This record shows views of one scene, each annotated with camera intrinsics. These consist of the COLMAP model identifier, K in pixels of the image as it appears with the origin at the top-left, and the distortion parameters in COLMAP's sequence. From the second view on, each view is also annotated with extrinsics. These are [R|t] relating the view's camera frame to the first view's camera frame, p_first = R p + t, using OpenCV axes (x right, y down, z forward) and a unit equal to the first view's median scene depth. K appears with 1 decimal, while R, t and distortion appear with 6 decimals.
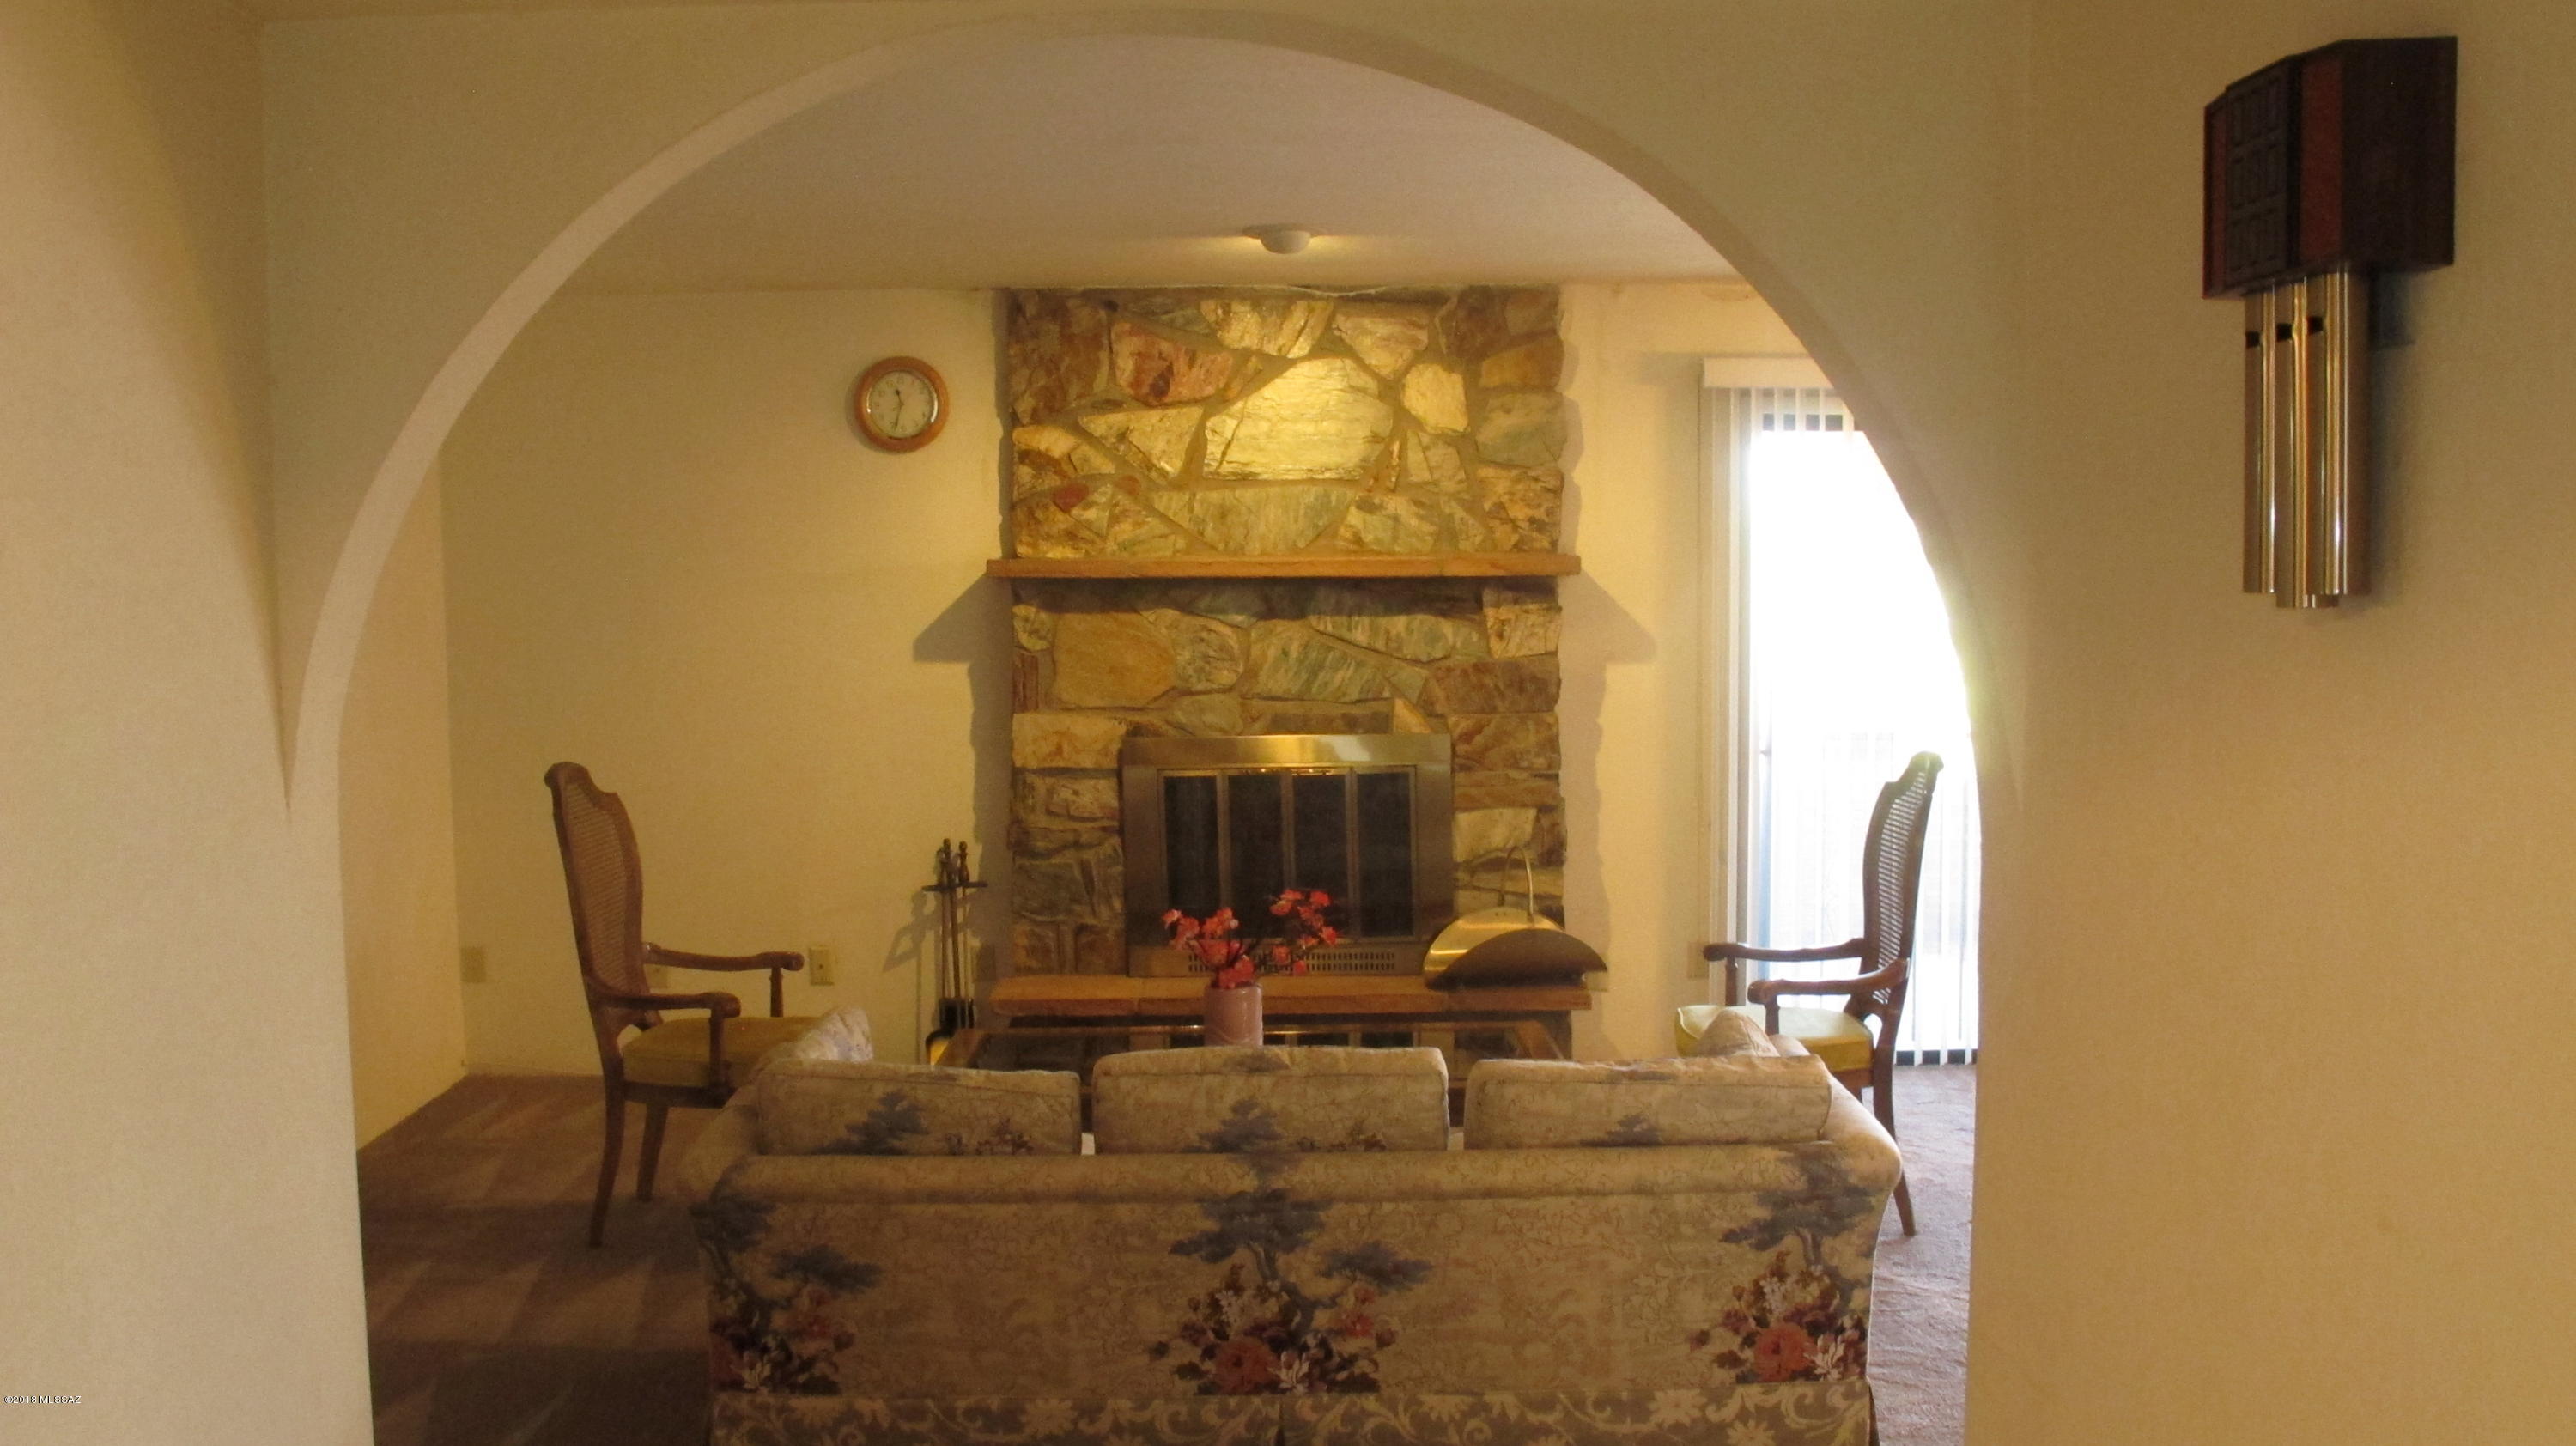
lens RADIAL K [[2162.5, 0, 1295.5], [0, 2162.5, 732.6], [0, 0, 1]] dist [-0.139437, 0.102362]
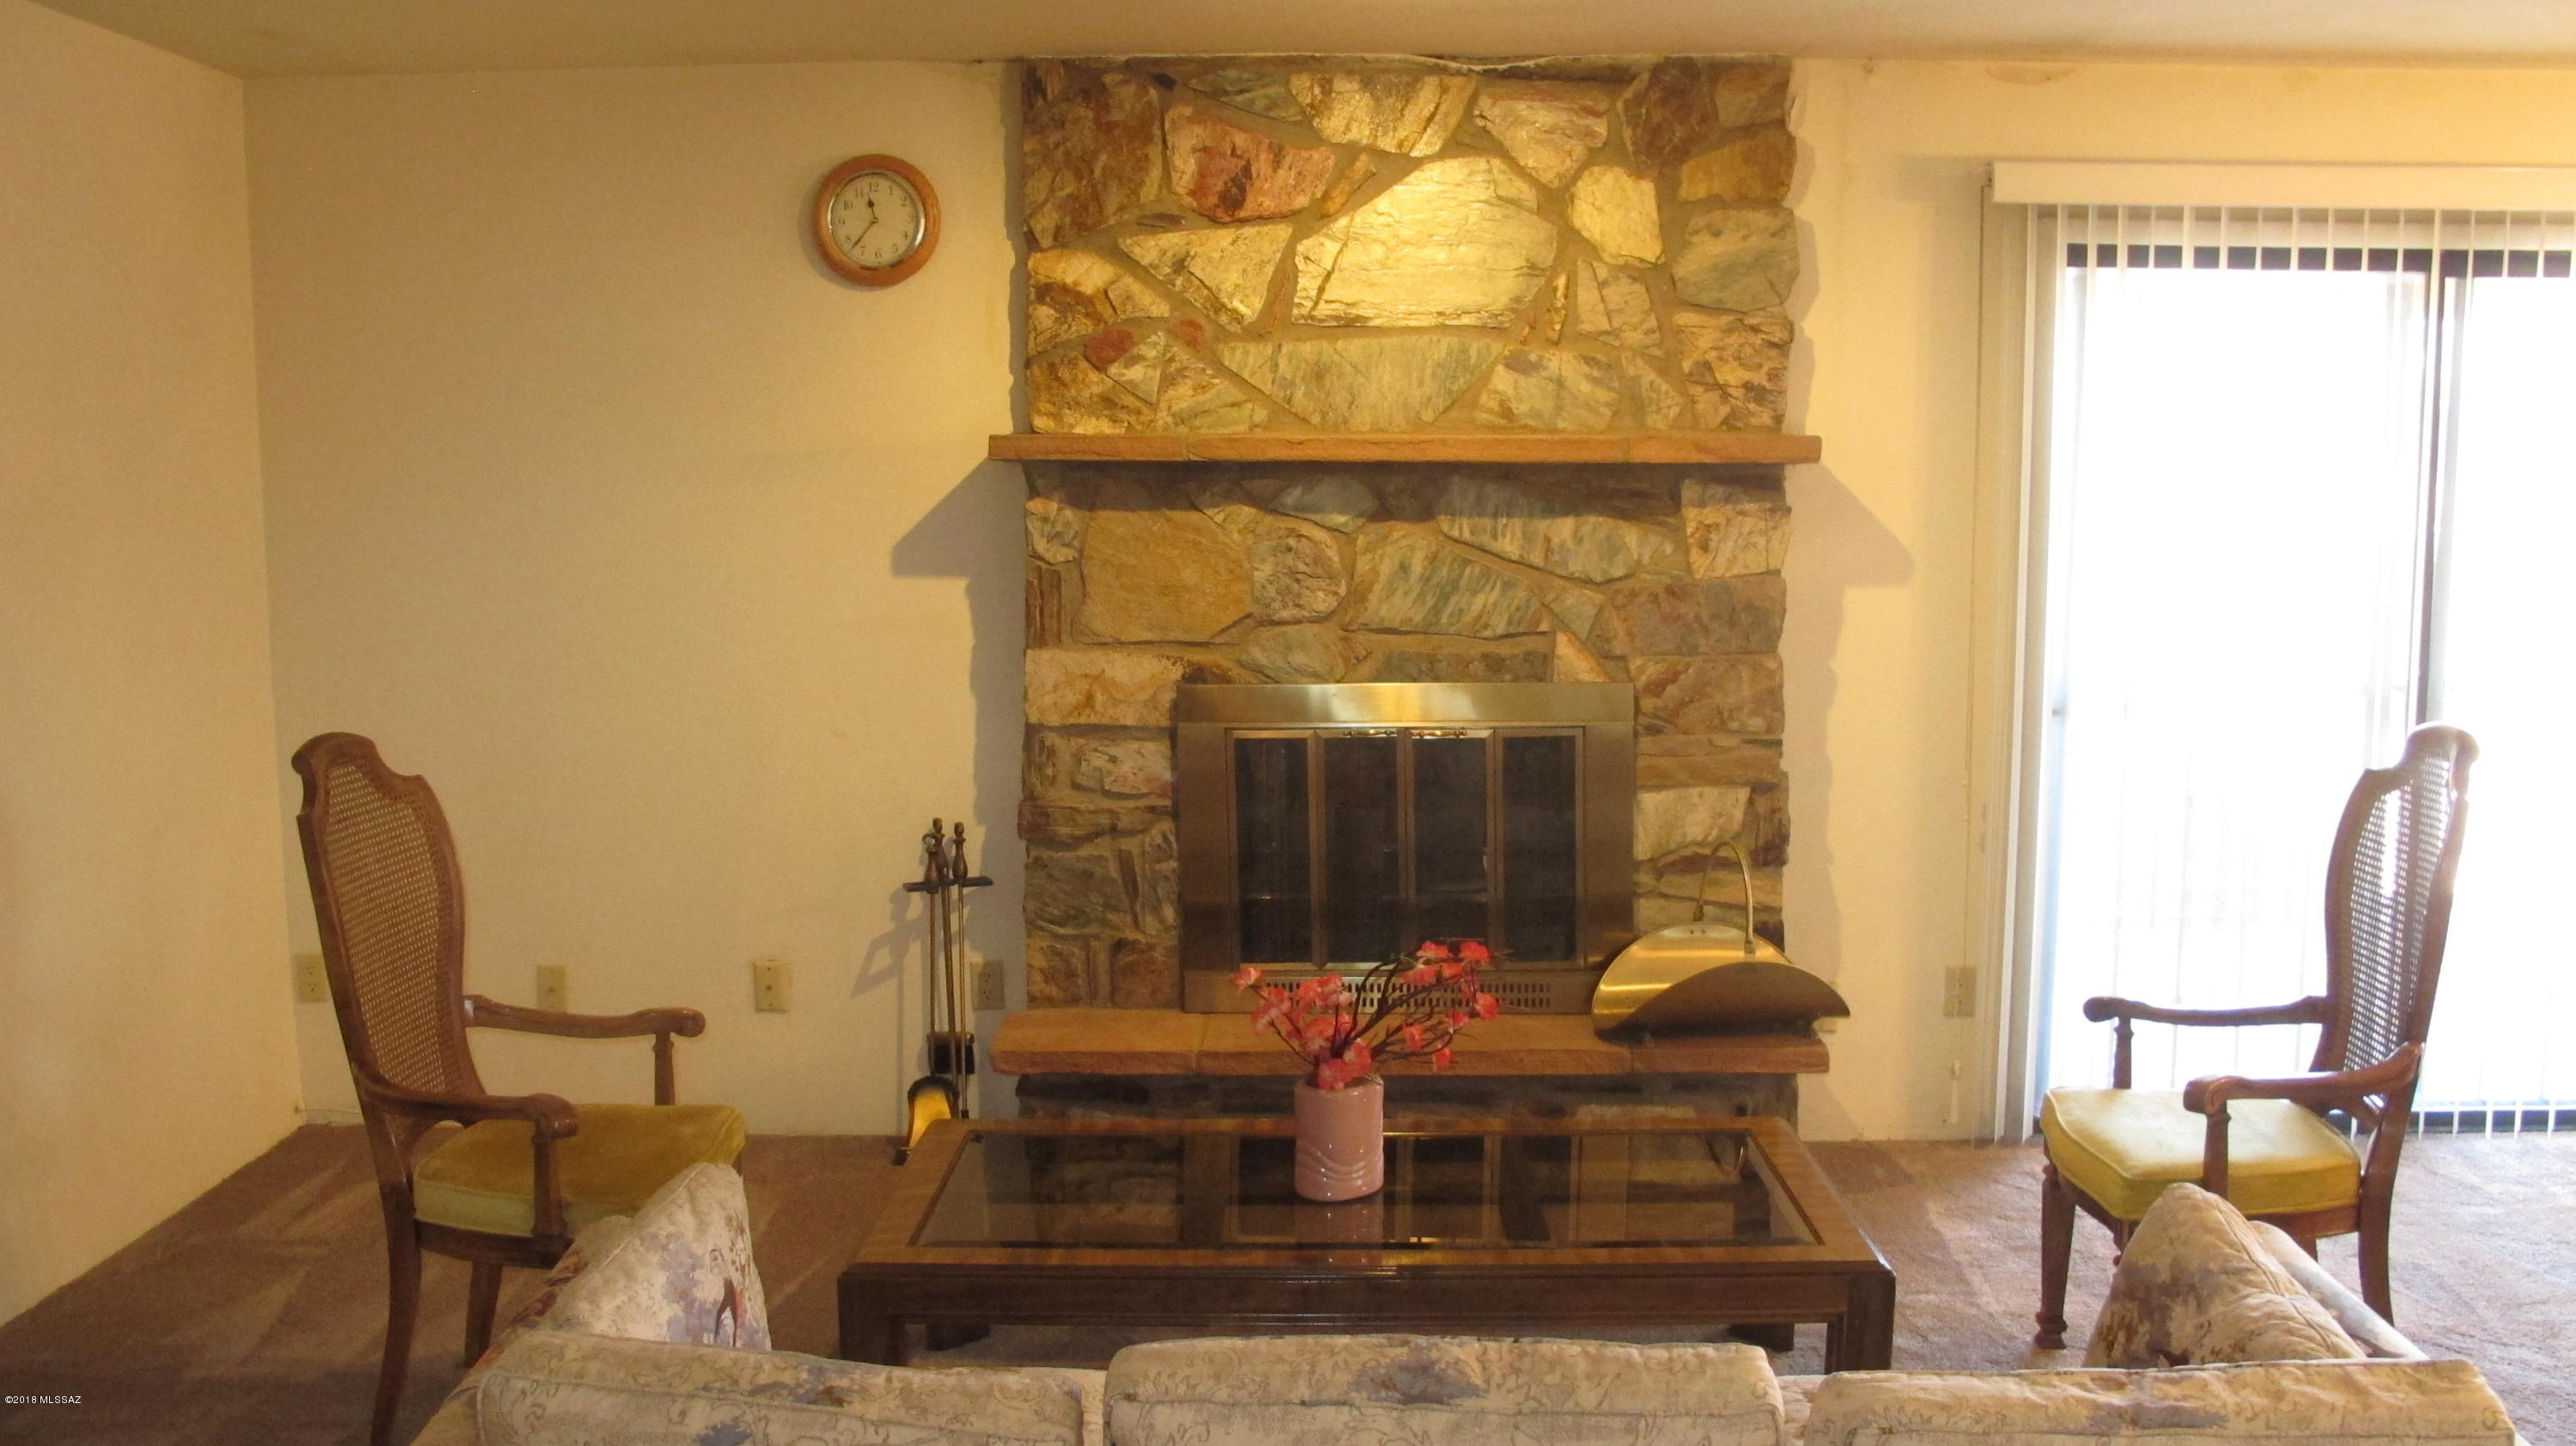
lens RADIAL K [[2162.5, 0, 1294.4], [0, 2162.5, 731.1], [0, 0, 1]] dist [-0.139437, 0.102362]
pose [[0.999501, 0.009856, -0.030019, -0.019175], [-0.008474, 0.998913, 0.045836, -0.015272], [0.030438, -0.045558, 0.998498, 0.278480]]
